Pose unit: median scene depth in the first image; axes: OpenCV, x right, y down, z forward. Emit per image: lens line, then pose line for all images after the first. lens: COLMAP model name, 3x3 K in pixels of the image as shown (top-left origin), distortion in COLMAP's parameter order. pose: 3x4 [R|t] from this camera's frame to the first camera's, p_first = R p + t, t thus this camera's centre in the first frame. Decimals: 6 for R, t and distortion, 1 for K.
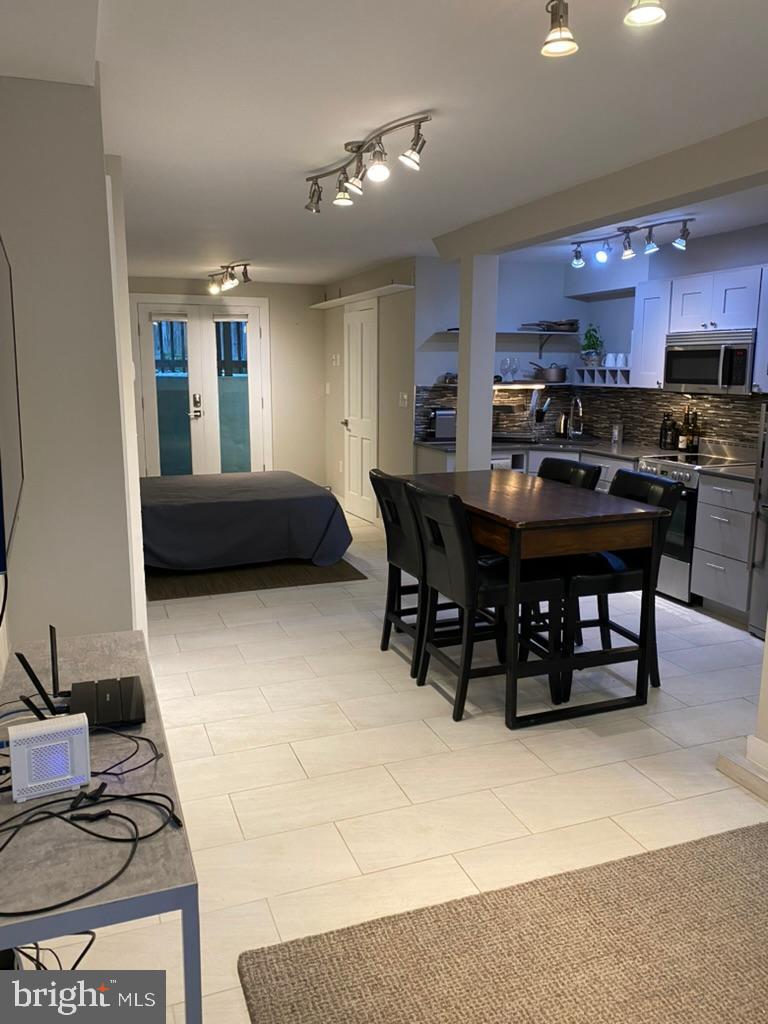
lens RADIAL K [[774.3, 0, 384.3], [0, 774.3, 501.7], [0, 0, 1]] dist [0.048224, -0.066660]
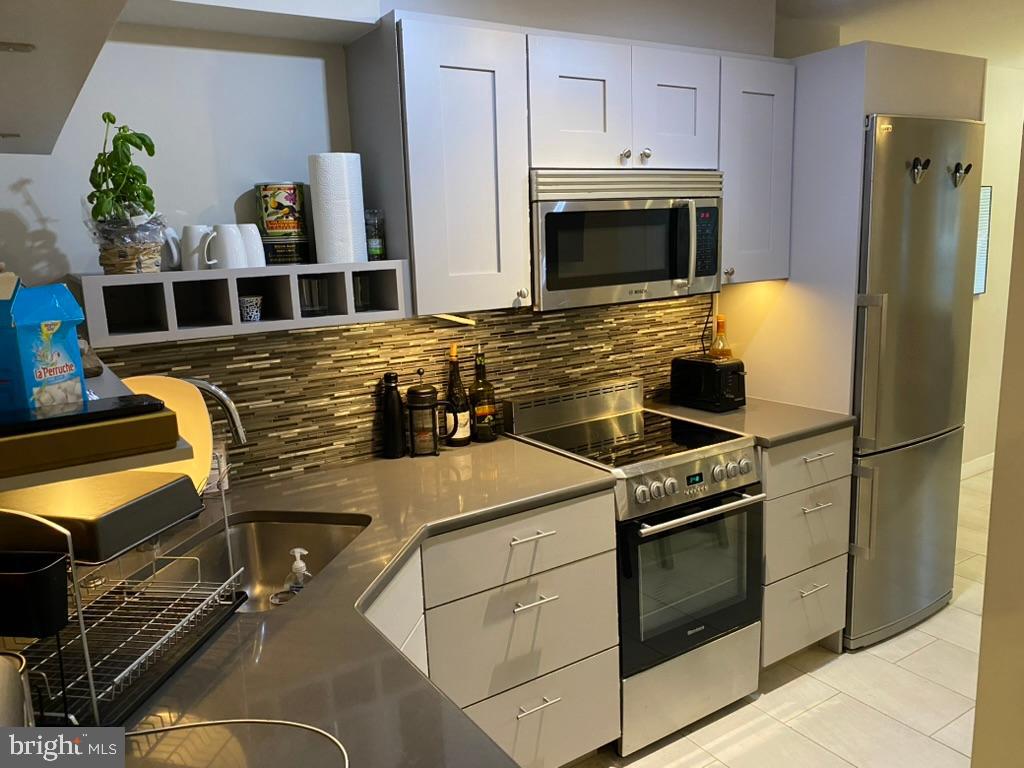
lens RADIAL K [[774.3, 0, 506.7], [0, 774.3, 387.0], [0, 0, 1]] dist [0.048224, -0.066660]
pose [[-0.208665, -0.176252, 0.961974, -0.038108], [0.210495, 0.952479, 0.220171, -0.186143], [-0.955066, 0.248433, -0.161649, 1.032436]]
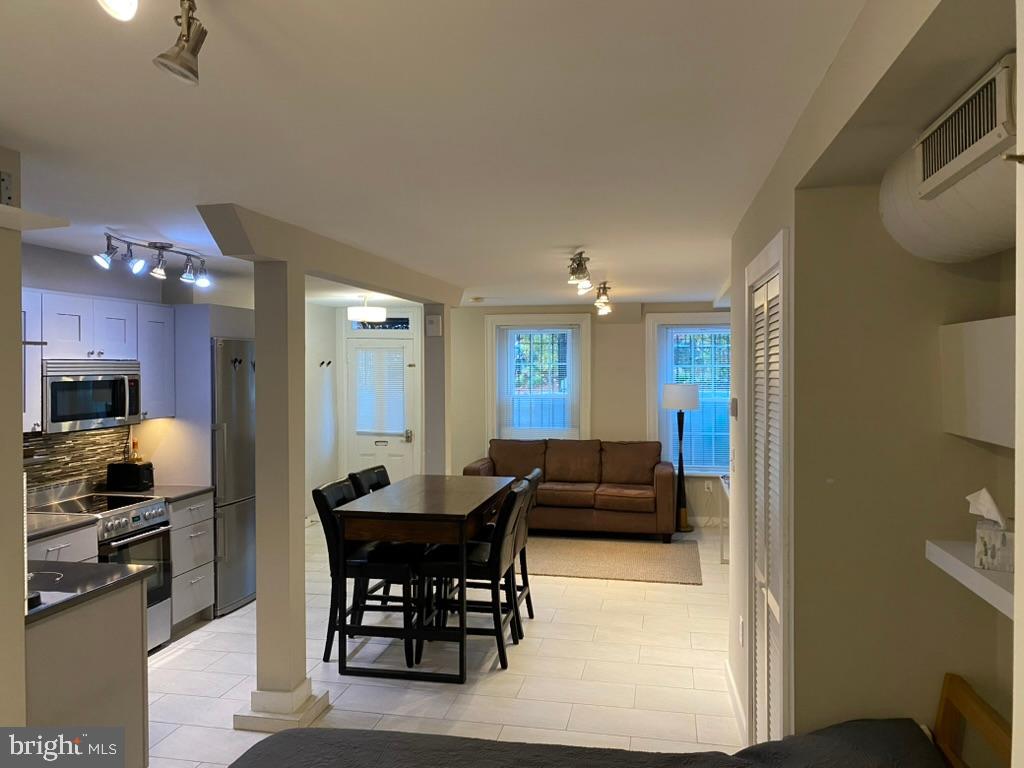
lens RADIAL K [[774.3, 0, 497.5], [0, 774.3, 378.5], [0, 0, 1]] dist [0.048224, -0.066660]
pose [[-0.834970, -0.001984, 0.550293, -0.411509], [0.102327, 0.981993, 0.158803, -0.256578], [-0.540699, 0.188905, -0.819732, 1.304144]]
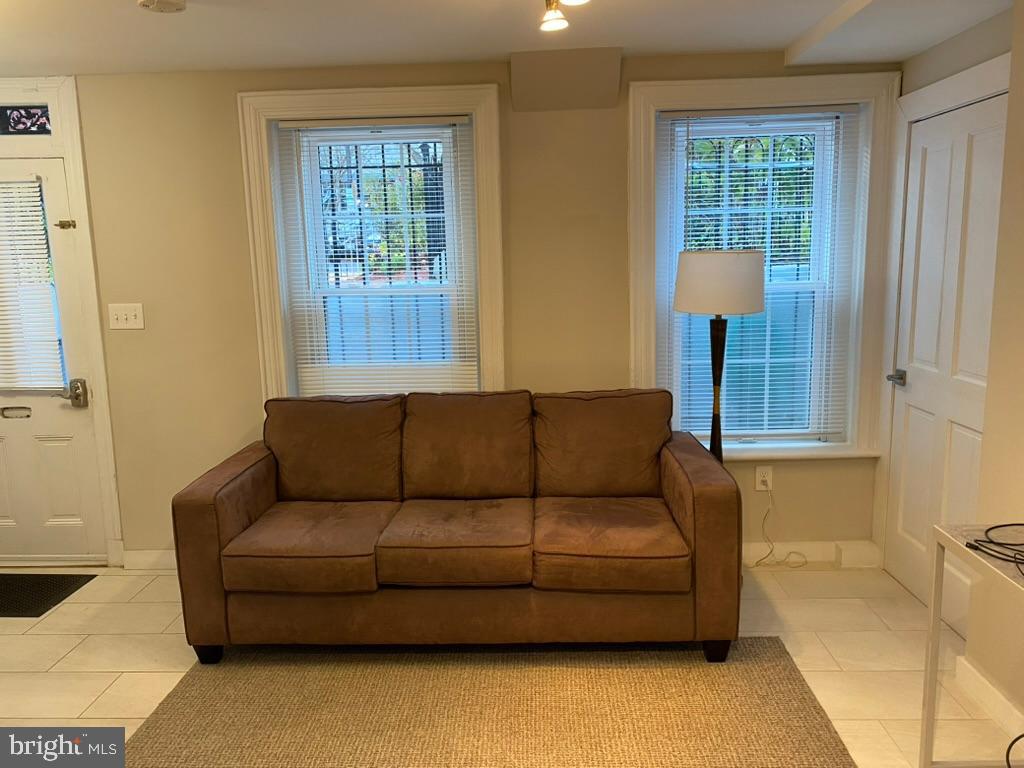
lens RADIAL K [[774.3, 0, 504.1], [0, 774.3, 392.3], [0, 0, 1]] dist [0.048224, -0.066660]
pose [[-0.914044, -0.044770, 0.403137, -0.015185], [0.099517, 0.938758, 0.329892, -0.102673], [-0.393218, 0.341655, -0.853611, 0.588407]]
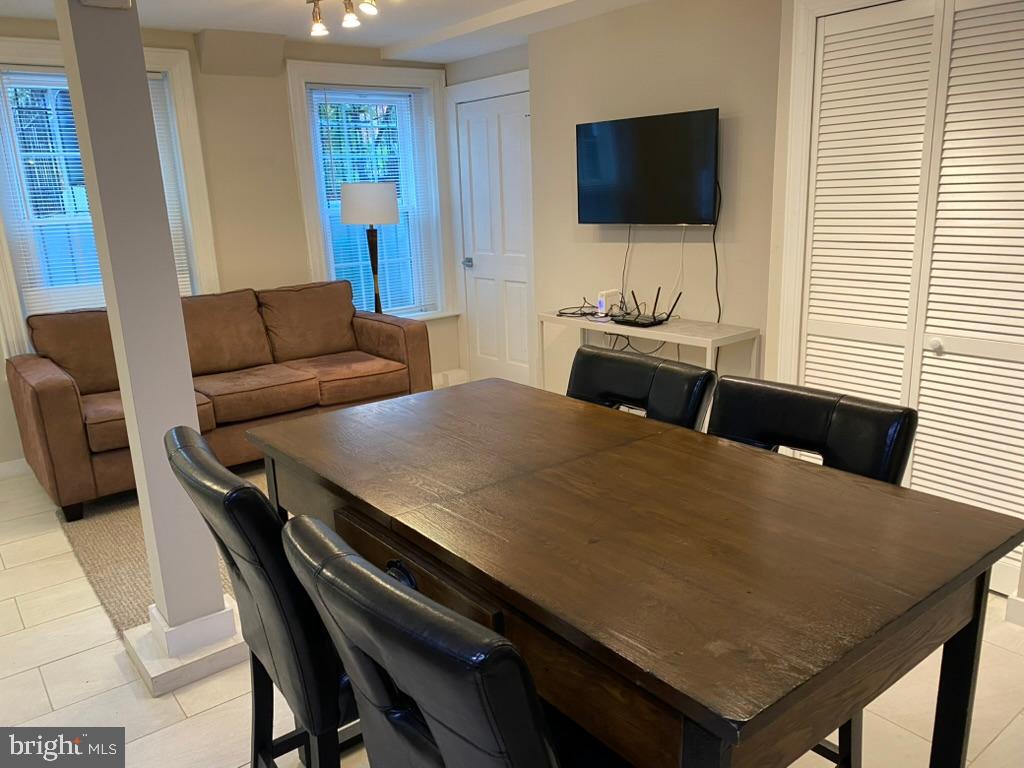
lens RADIAL K [[774.3, 0, 505.6], [0, 774.3, 394.6], [0, 0, 1]] dist [0.048224, -0.066660]
pose [[-0.959500, 0.111298, -0.258791, 0.177877], [-0.007270, 0.908557, 0.417697, -0.143521], [0.281616, 0.402662, -0.870951, 0.891072]]
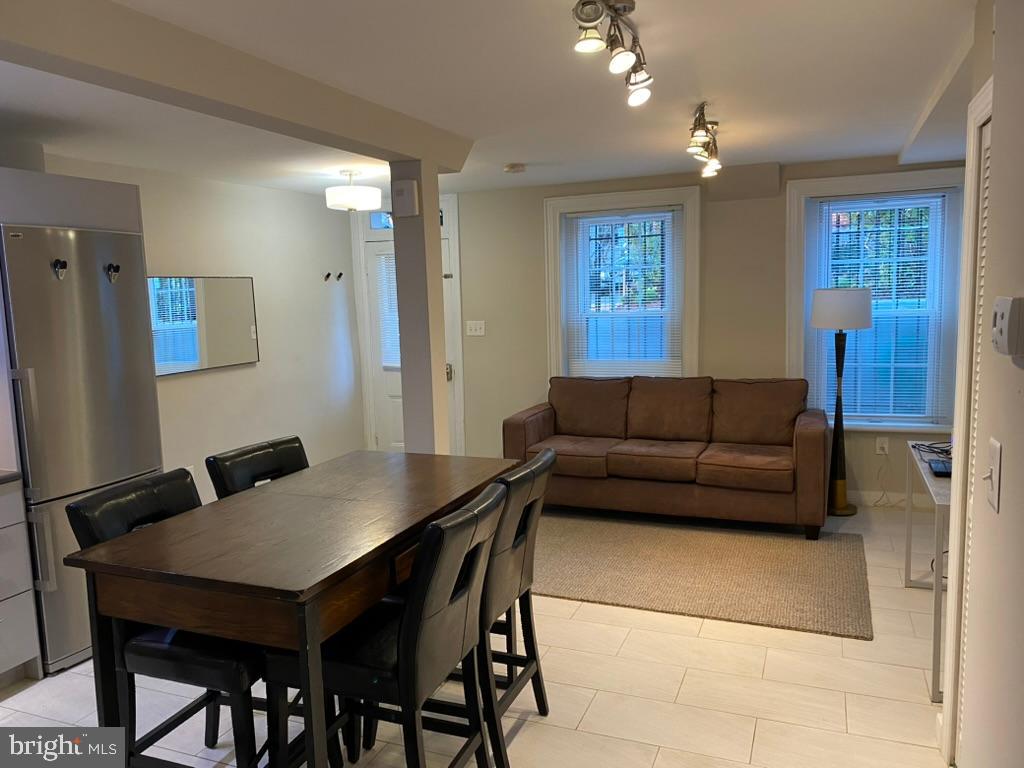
lens RADIAL K [[774.3, 0, 501.9], [0, 774.3, 390.4], [0, 0, 1]] dist [0.048224, -0.066660]
pose [[-0.724432, -0.060621, 0.686676, -0.259028], [0.153469, 0.956943, 0.246387, -0.161468], [-0.672046, 0.283874, -0.683937, 0.894685]]
